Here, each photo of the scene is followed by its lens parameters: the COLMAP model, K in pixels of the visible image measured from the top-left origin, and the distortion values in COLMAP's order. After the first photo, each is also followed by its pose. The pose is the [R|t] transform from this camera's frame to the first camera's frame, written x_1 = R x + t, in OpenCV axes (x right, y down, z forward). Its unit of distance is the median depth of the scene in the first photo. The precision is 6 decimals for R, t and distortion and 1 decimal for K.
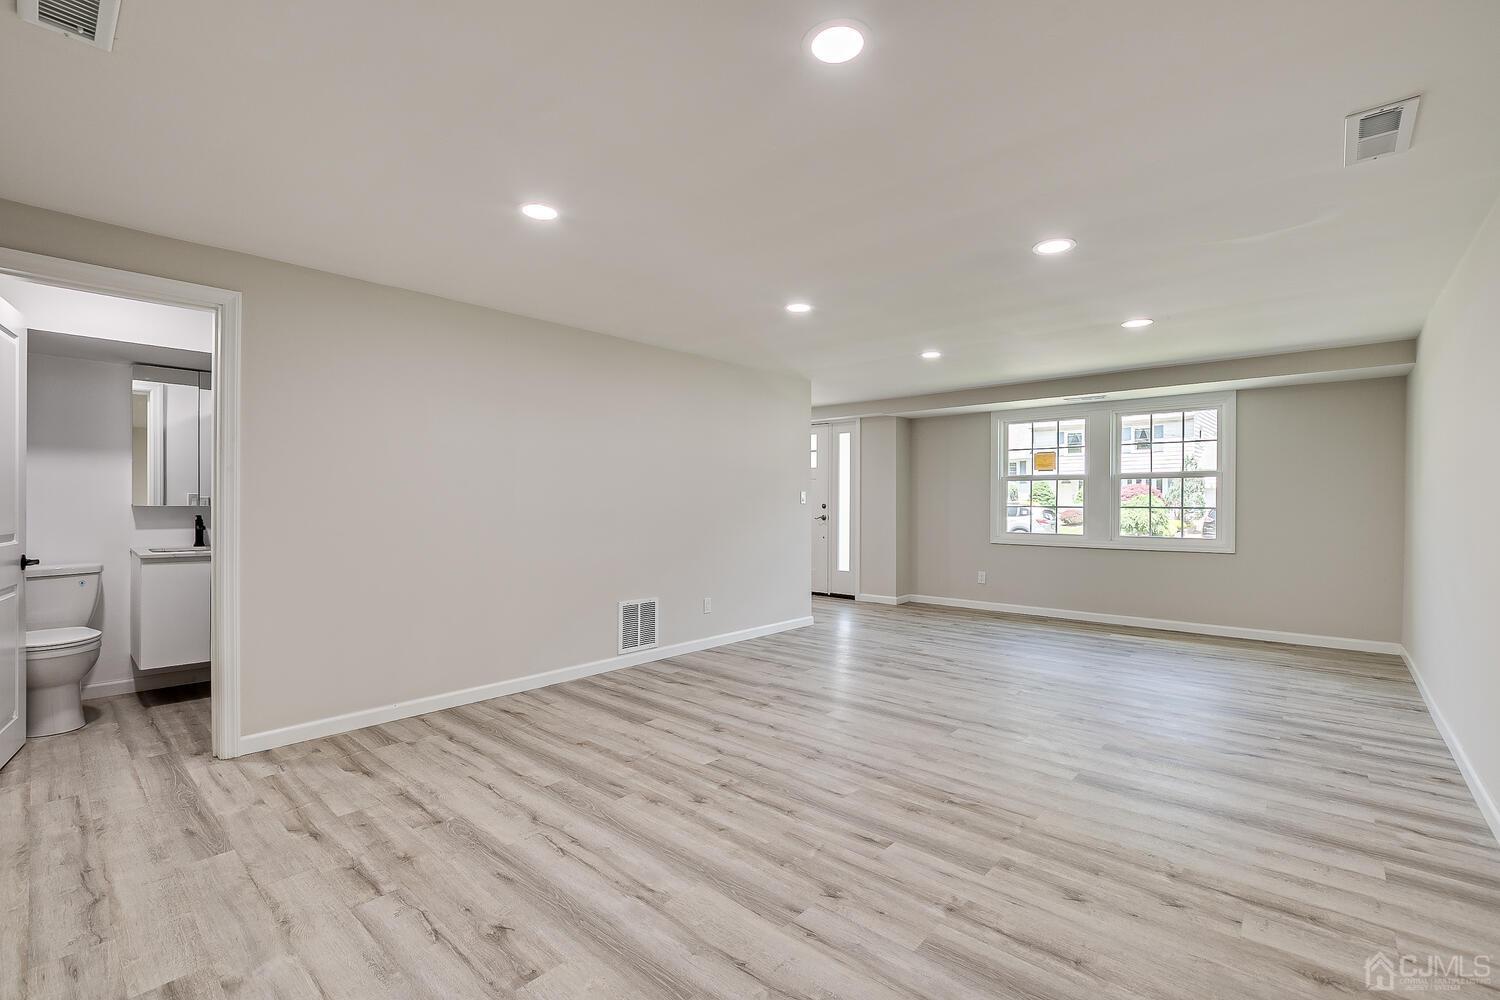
lens RADIAL K [[653.4, 0, 744.6], [0, 653.4, 501.4], [0, 0, 1]] dist [-0.023857, 0.005006]
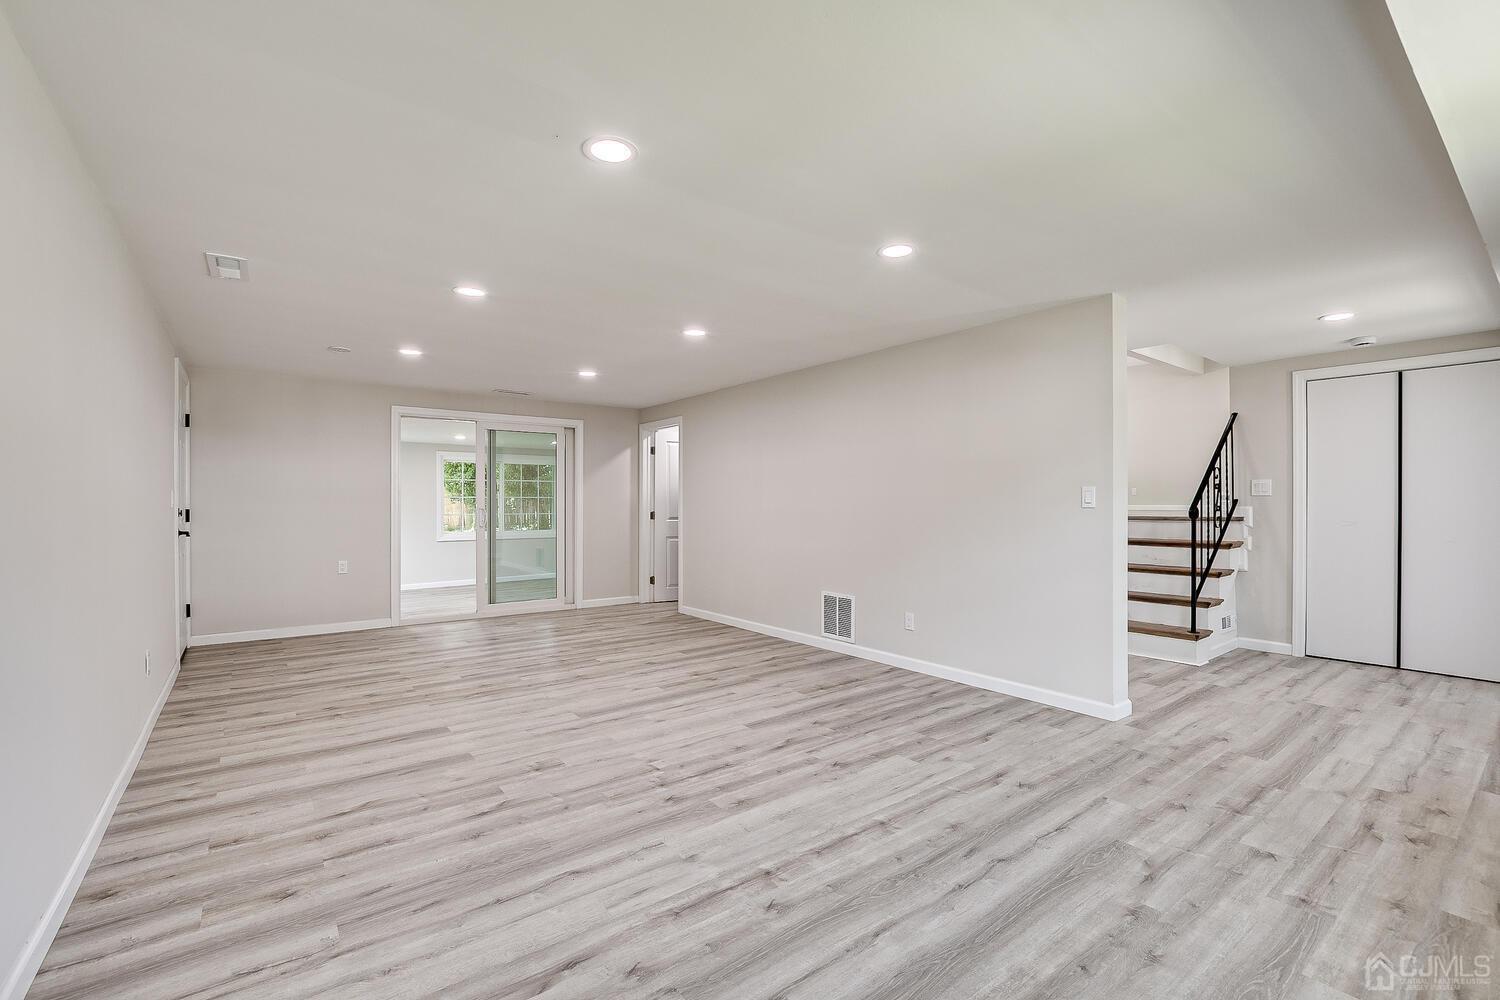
lens RADIAL K [[653.4, 0, 741.7], [0, 653.4, 505.3], [0, 0, 1]] dist [-0.023857, 0.005006]
pose [[-0.193382, -0.001091, -0.981123, 1.268134], [0.000288, 0.999999, -0.001168, 0.003779], [0.981124, -0.000508, -0.193381, 1.404959]]
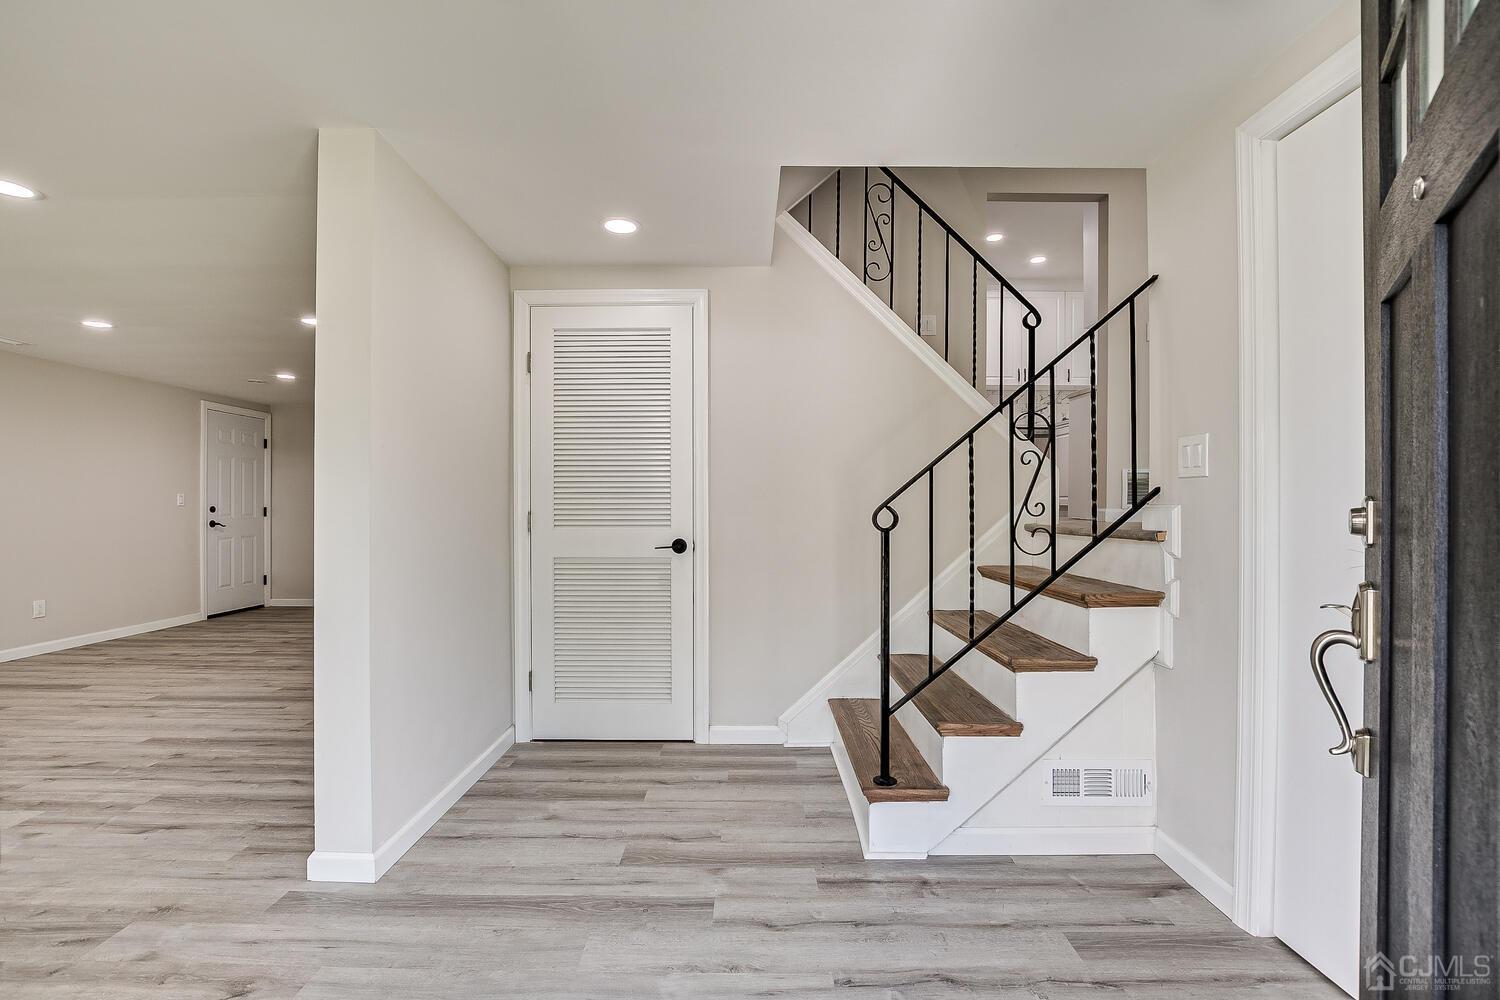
lens RADIAL K [[653.4, 0, 740.6], [0, 653.4, 505.3], [0, 0, 1]] dist [-0.023857, 0.005006]
pose [[-0.753075, -0.005316, -0.657913, 0.273742], [-0.002832, 0.999984, -0.004838, 0.008985], [0.657928, -0.001780, -0.753079, 2.440664]]
